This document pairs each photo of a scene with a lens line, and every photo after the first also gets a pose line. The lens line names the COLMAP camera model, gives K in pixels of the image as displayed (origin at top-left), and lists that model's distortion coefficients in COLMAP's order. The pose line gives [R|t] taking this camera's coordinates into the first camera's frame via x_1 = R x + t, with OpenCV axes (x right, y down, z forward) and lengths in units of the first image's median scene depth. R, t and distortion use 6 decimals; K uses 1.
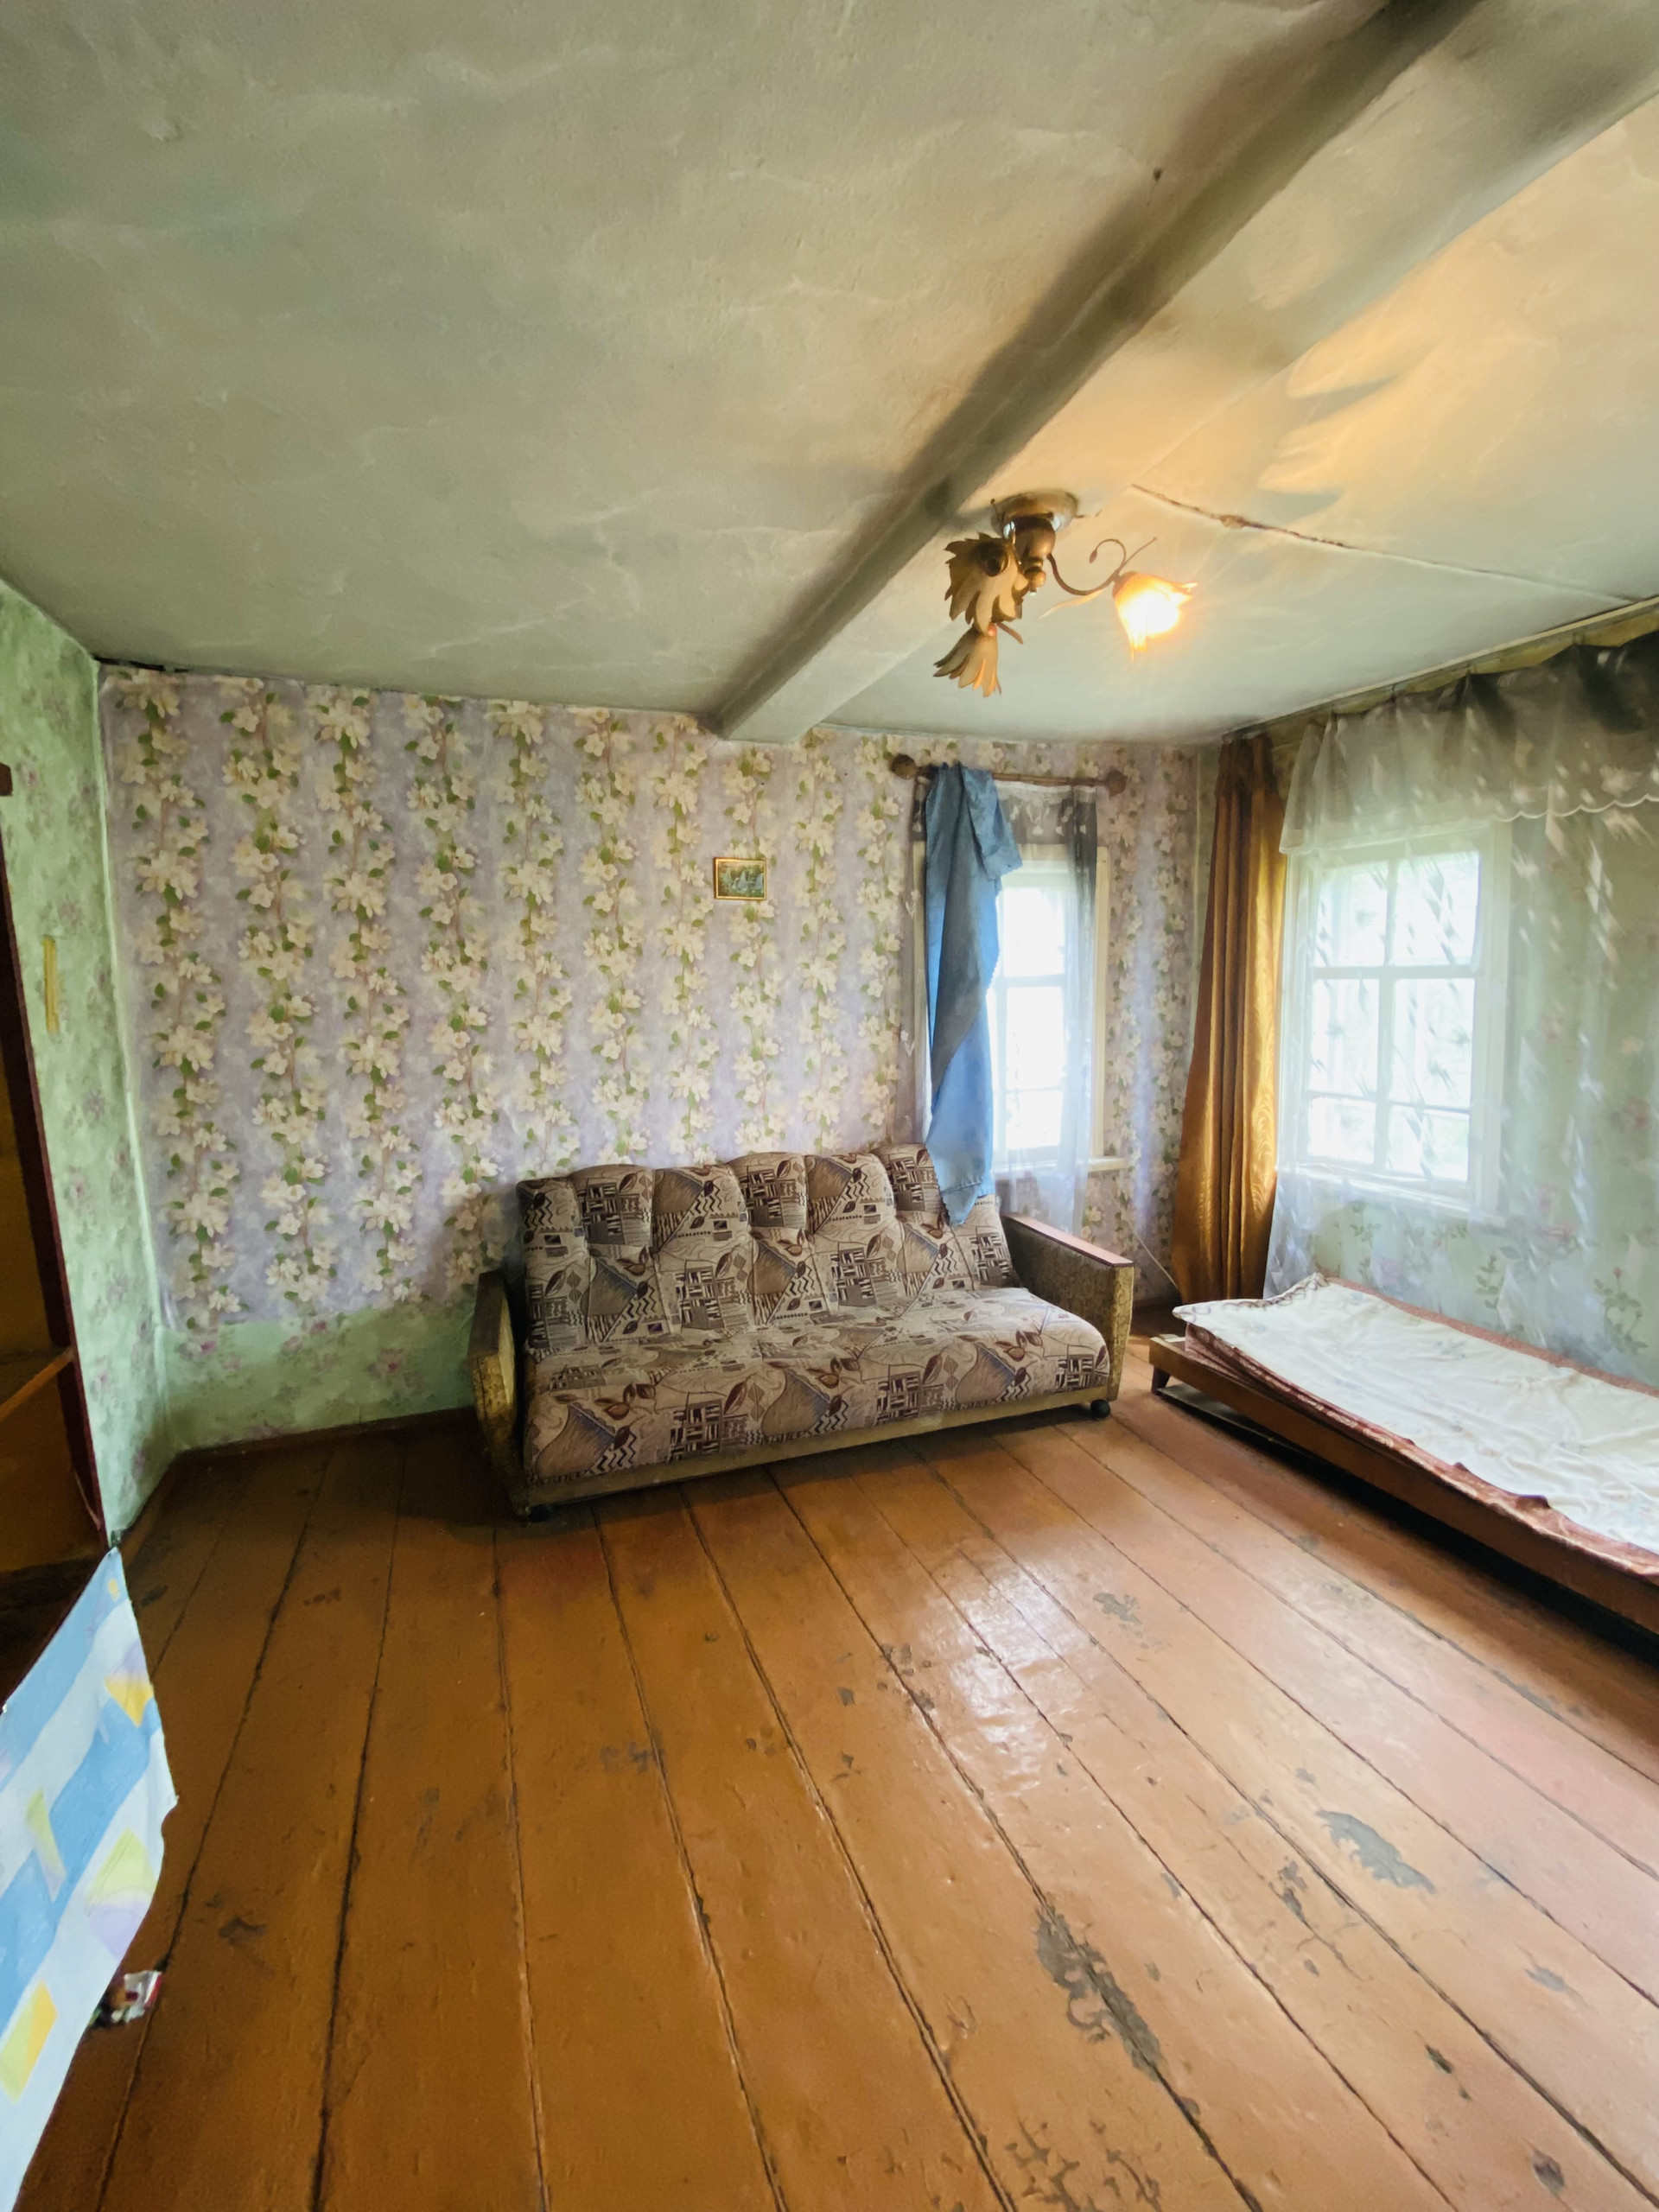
lens RADIAL K [[876.0, 0, 815.3], [0, 876.0, 1101.5], [0, 0, 1]] dist [-0.008463, -0.010774]
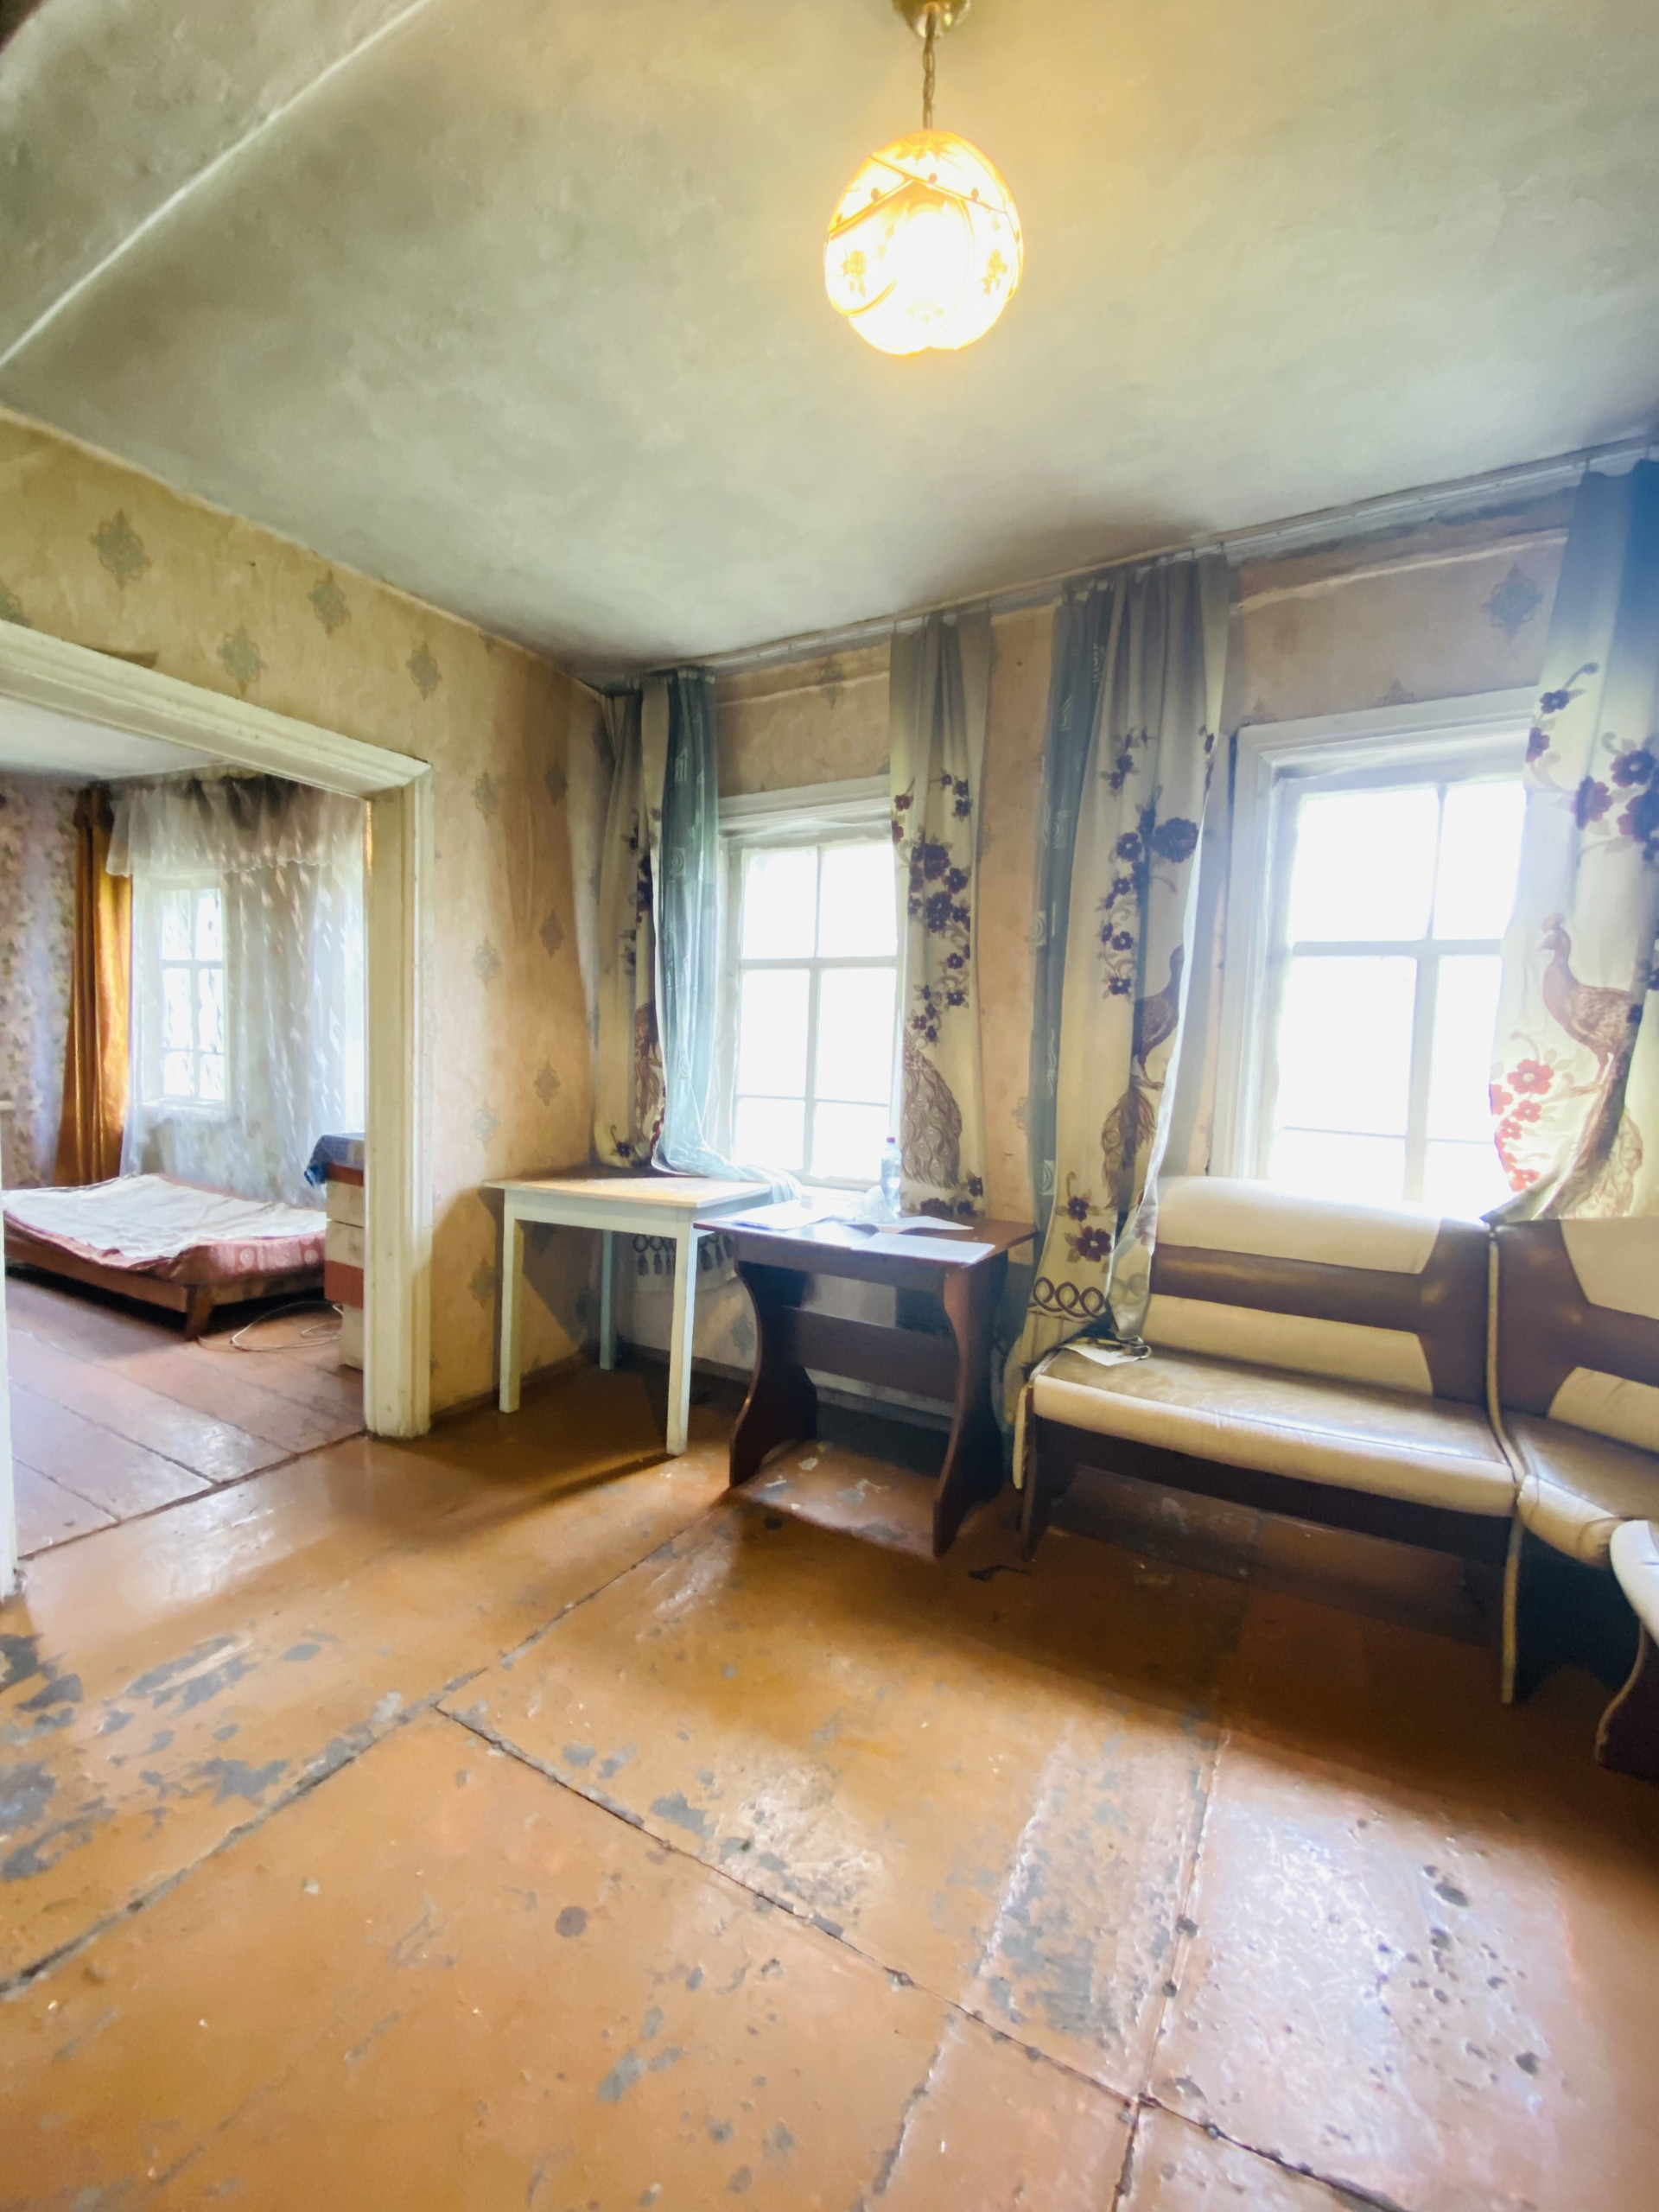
lens RADIAL K [[876.0, 0, 837.8], [0, 876.0, 1098.4], [0, 0, 1]] dist [-0.008463, -0.010774]
pose [[0.727395, 0.003813, 0.686209, 0.504660], [0.025068, 0.999169, -0.032125, 0.178845], [-0.685761, 0.040569, 0.726695, -0.945996]]
